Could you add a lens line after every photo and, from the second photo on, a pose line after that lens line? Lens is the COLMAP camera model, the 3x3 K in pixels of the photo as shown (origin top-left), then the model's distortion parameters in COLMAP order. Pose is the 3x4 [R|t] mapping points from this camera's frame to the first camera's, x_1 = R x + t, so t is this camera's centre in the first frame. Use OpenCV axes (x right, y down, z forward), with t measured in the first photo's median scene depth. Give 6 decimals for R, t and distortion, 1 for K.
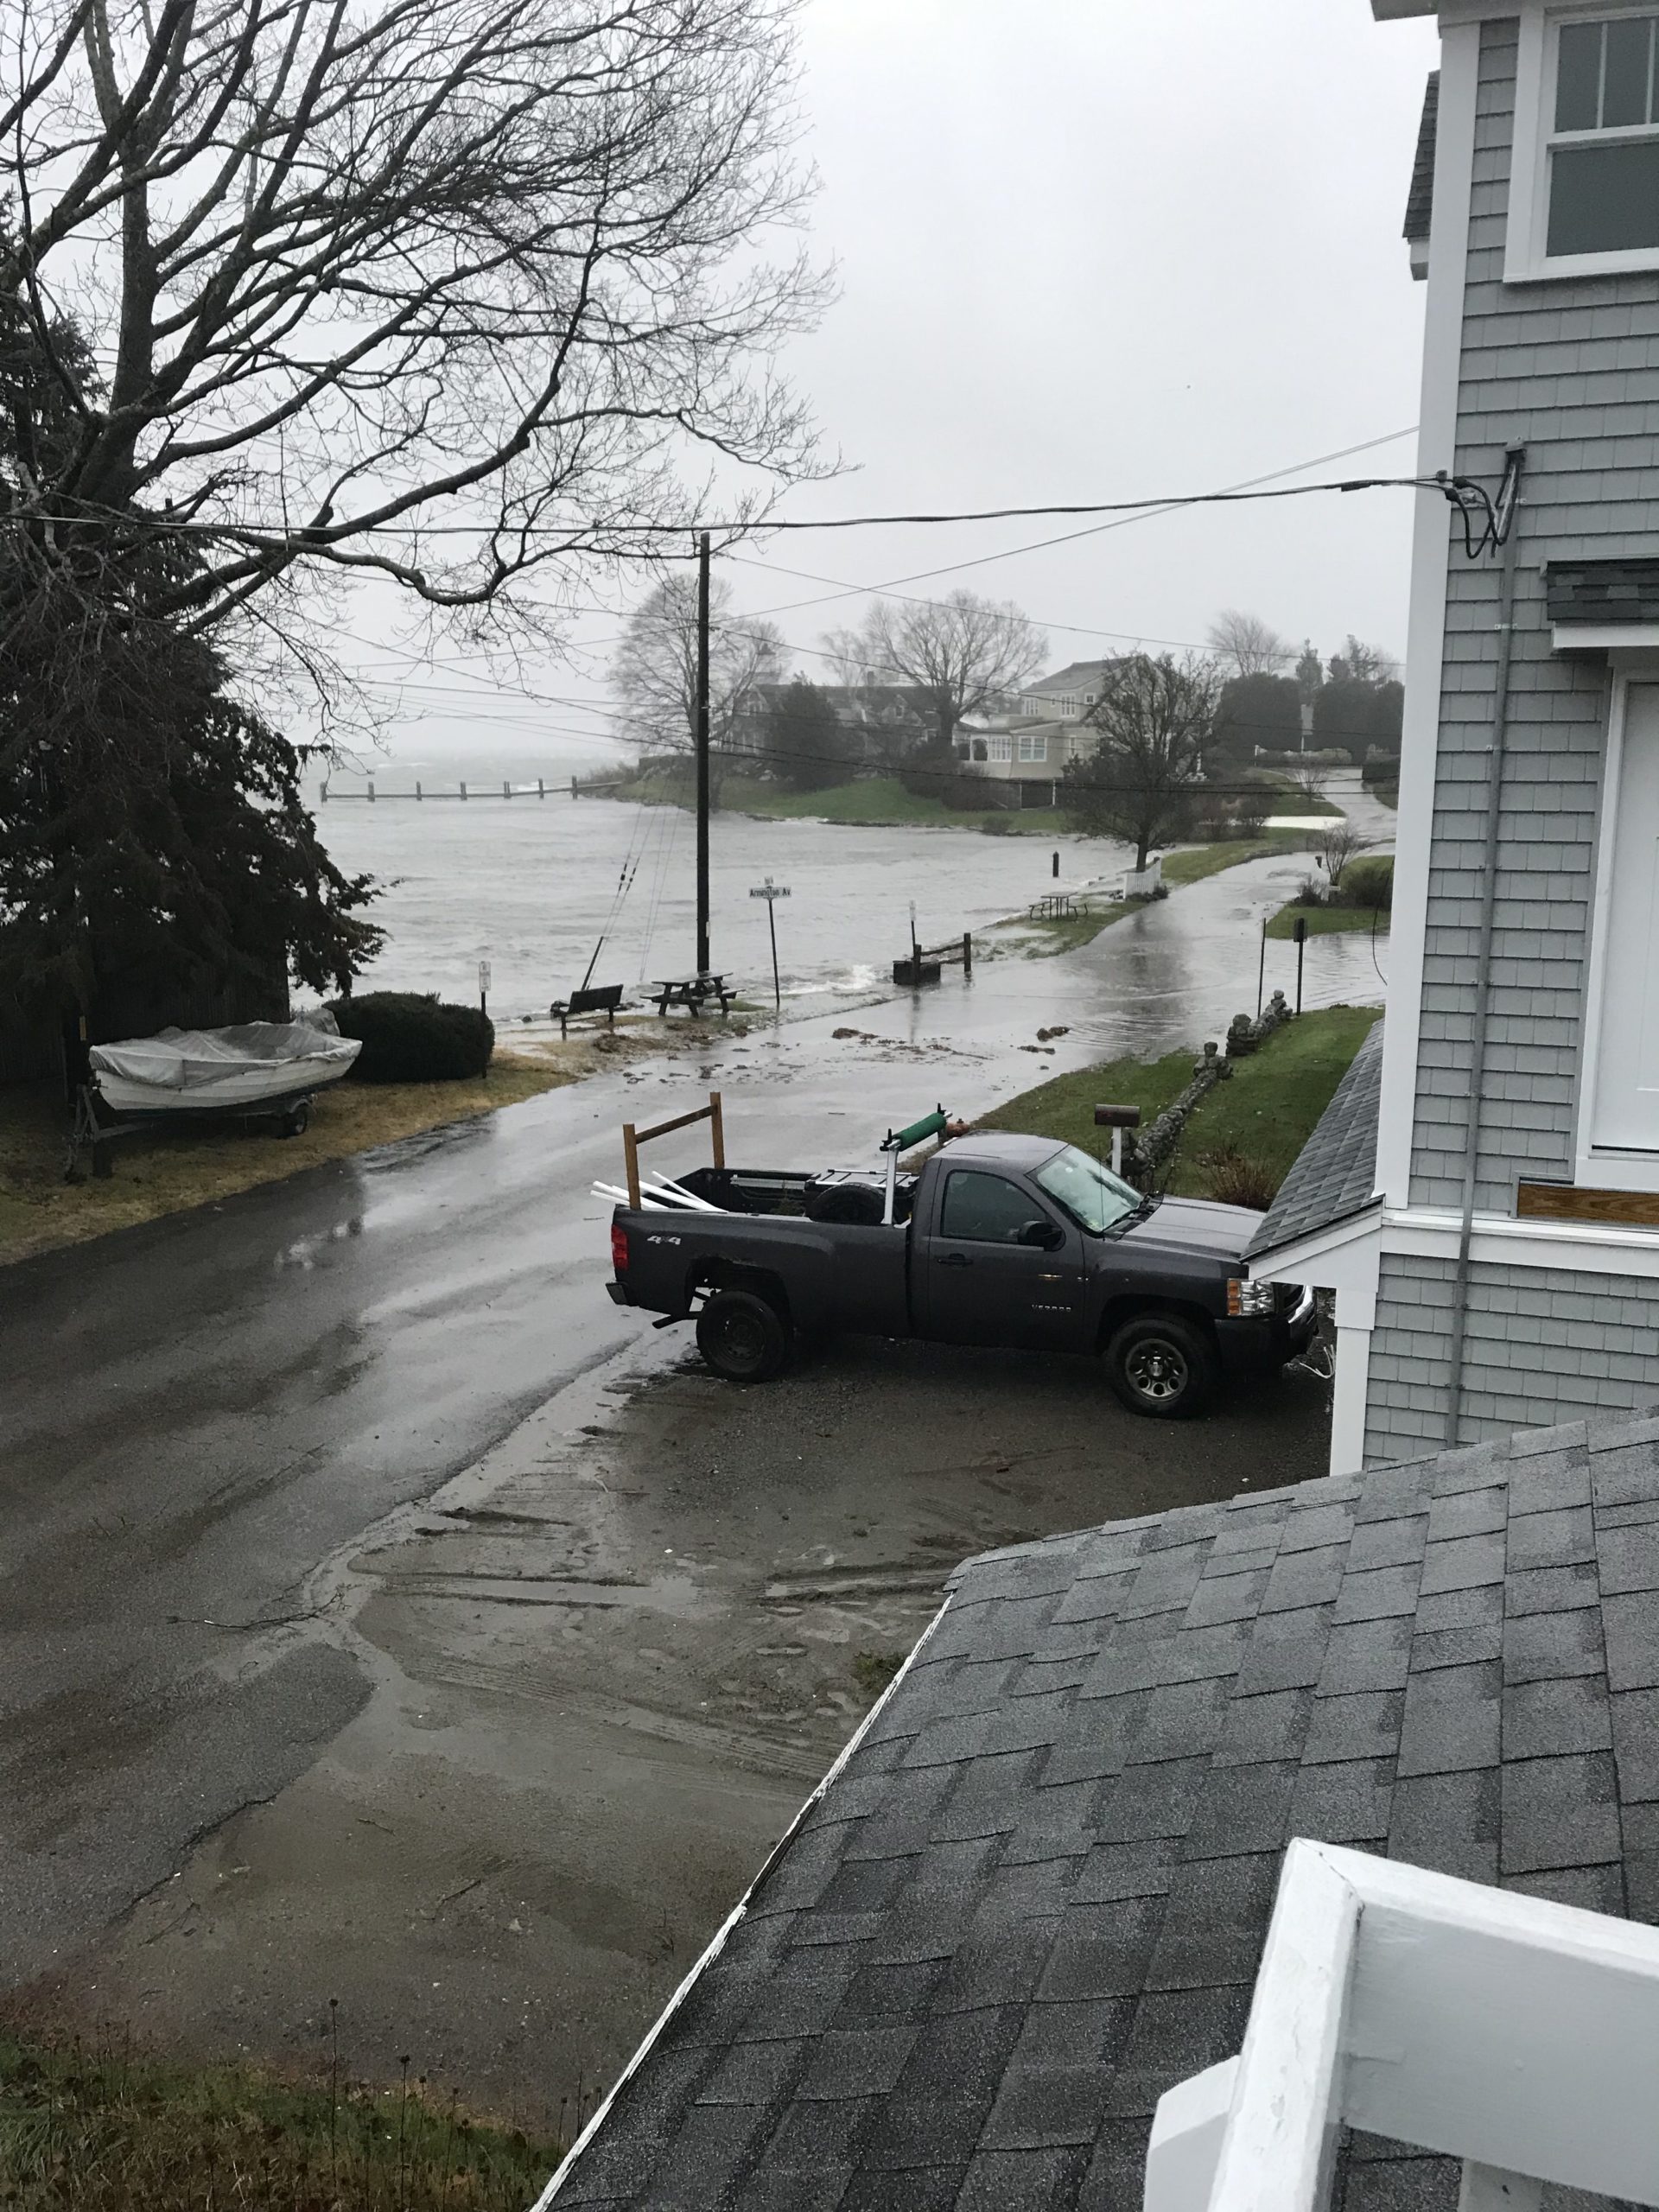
lens RADIAL K [[1745.4, 0, 840.7], [0, 1745.4, 1103.5], [0, 0, 1]] dist [0.019975, -0.045026]
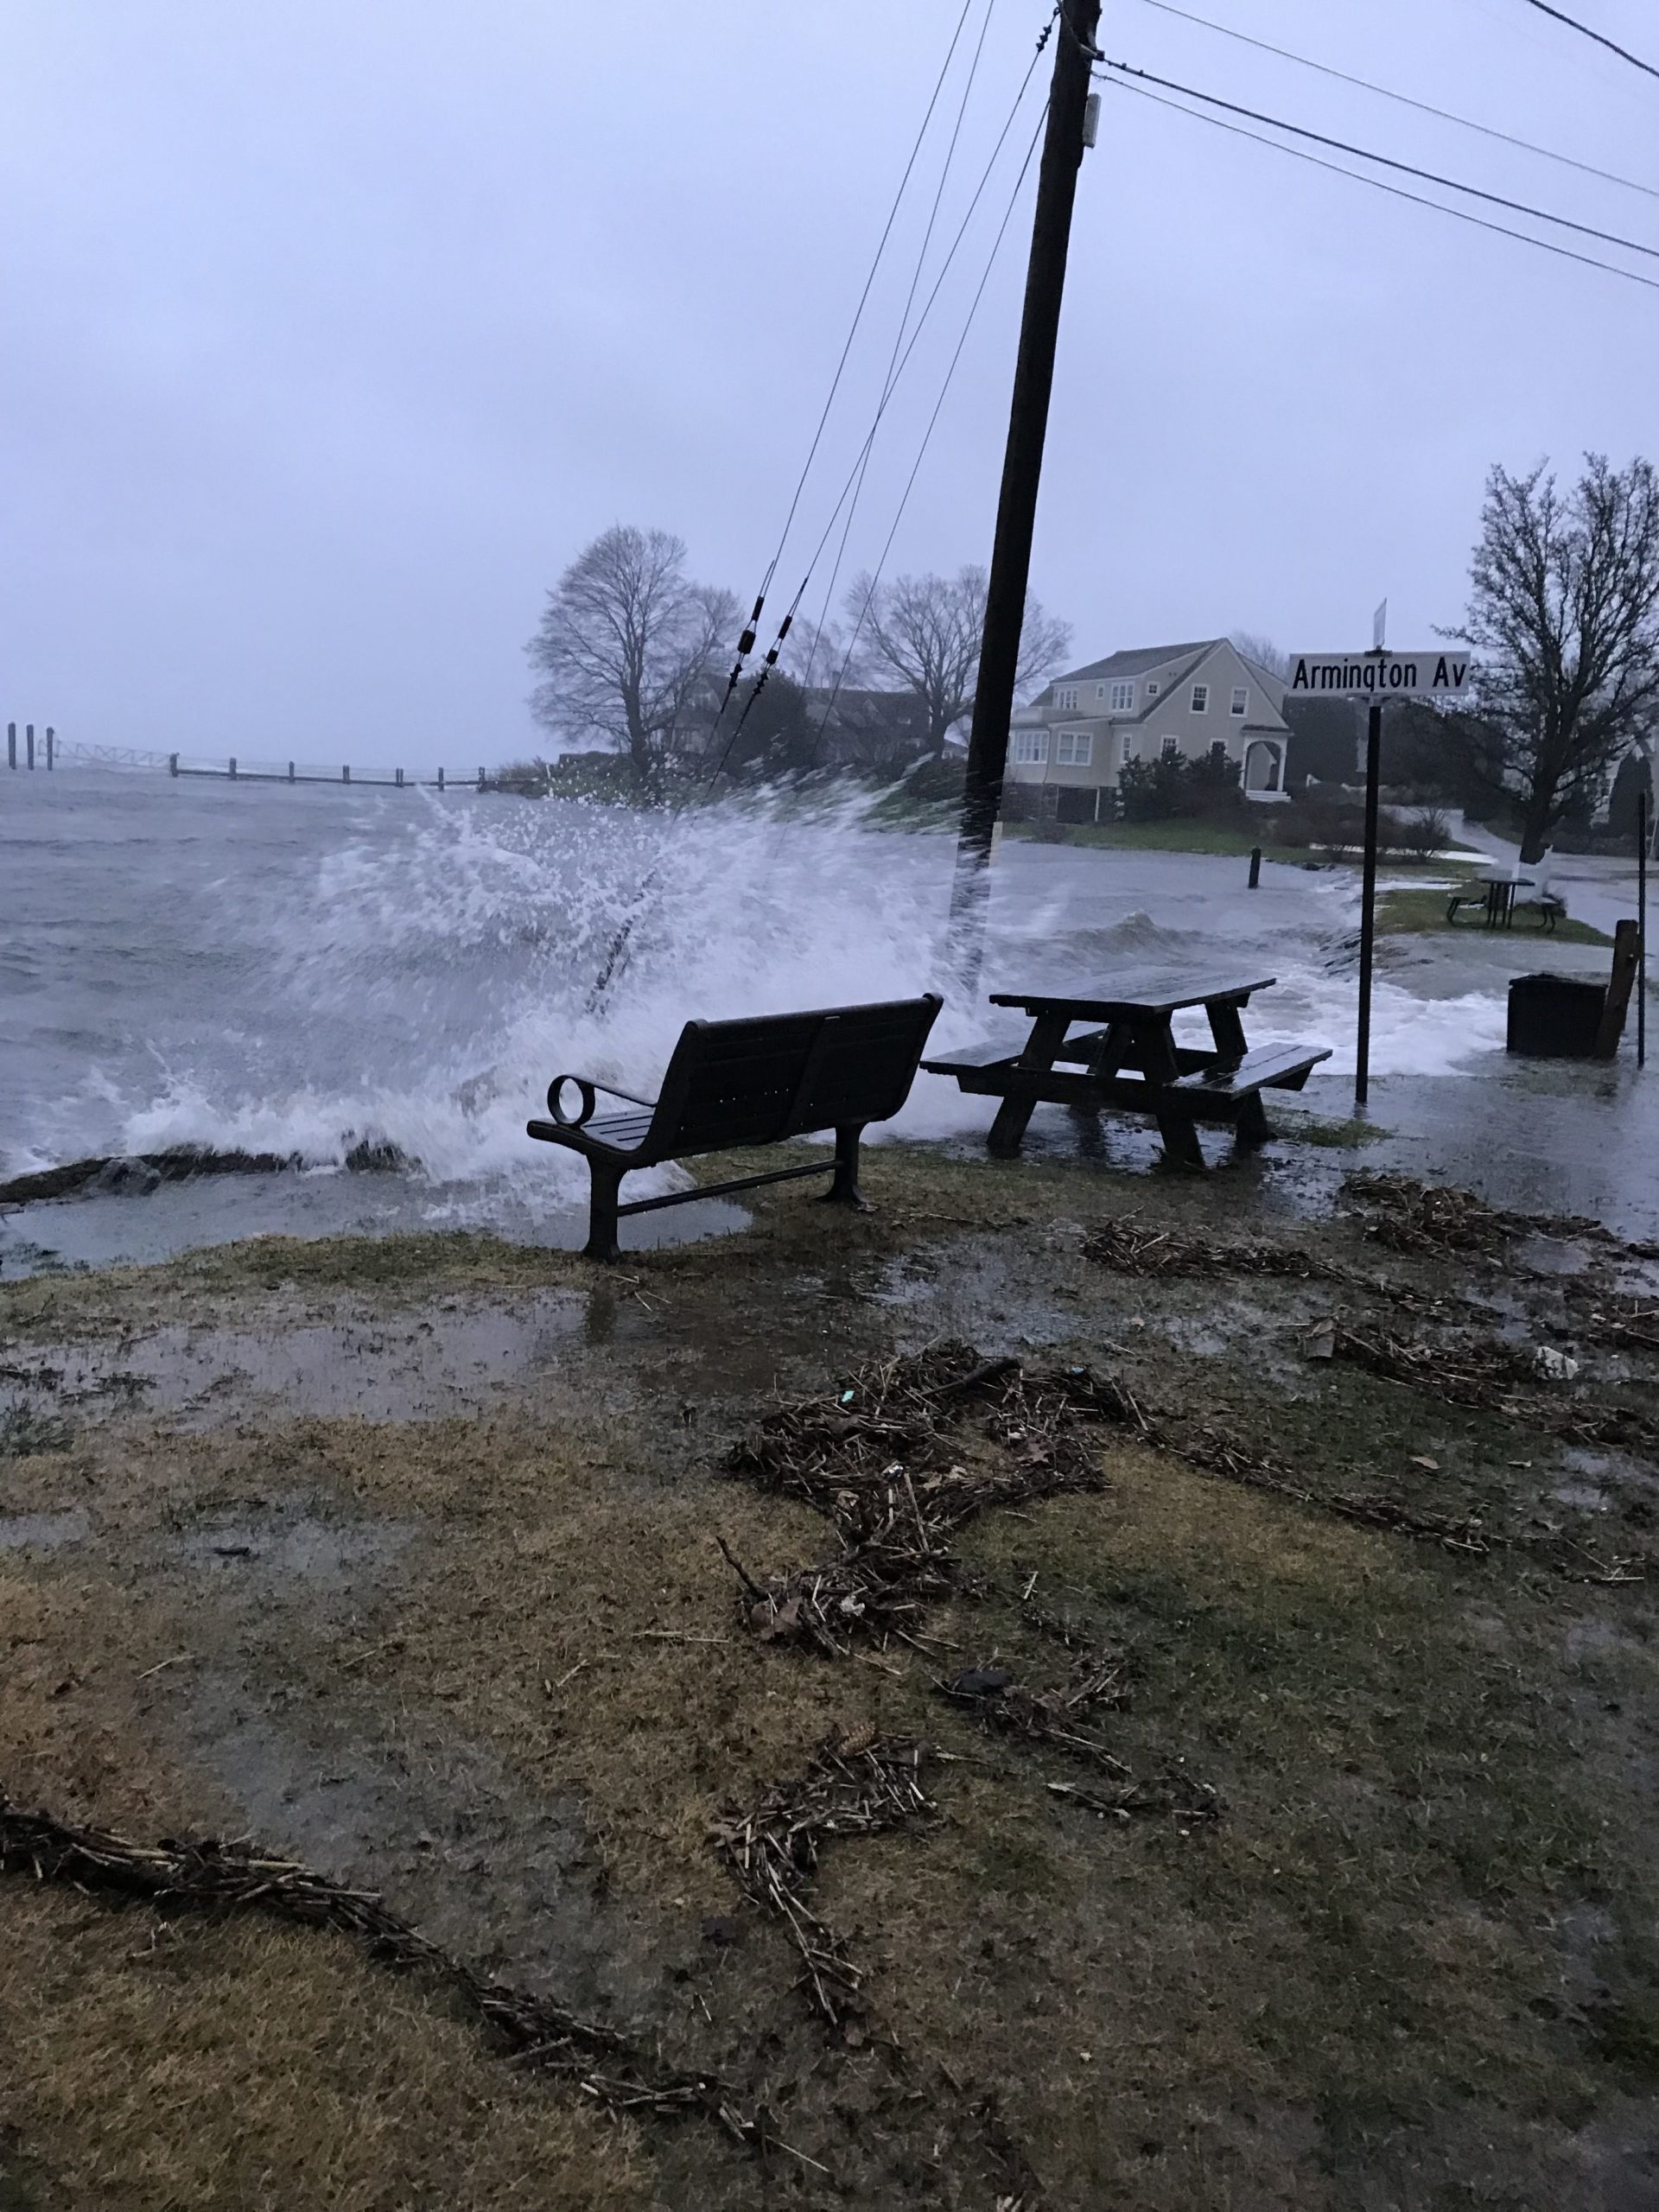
lens RADIAL K [[1745.4, 0, 838.4], [0, 1745.4, 1074.3], [0, 0, 1]] dist [0.019975, -0.045026]
pose [[0.997078, 0.045594, 0.061287, -0.030671], [-0.042697, 0.997945, -0.047785, -0.011783], [-0.063340, 0.045029, 0.996976, 0.185985]]
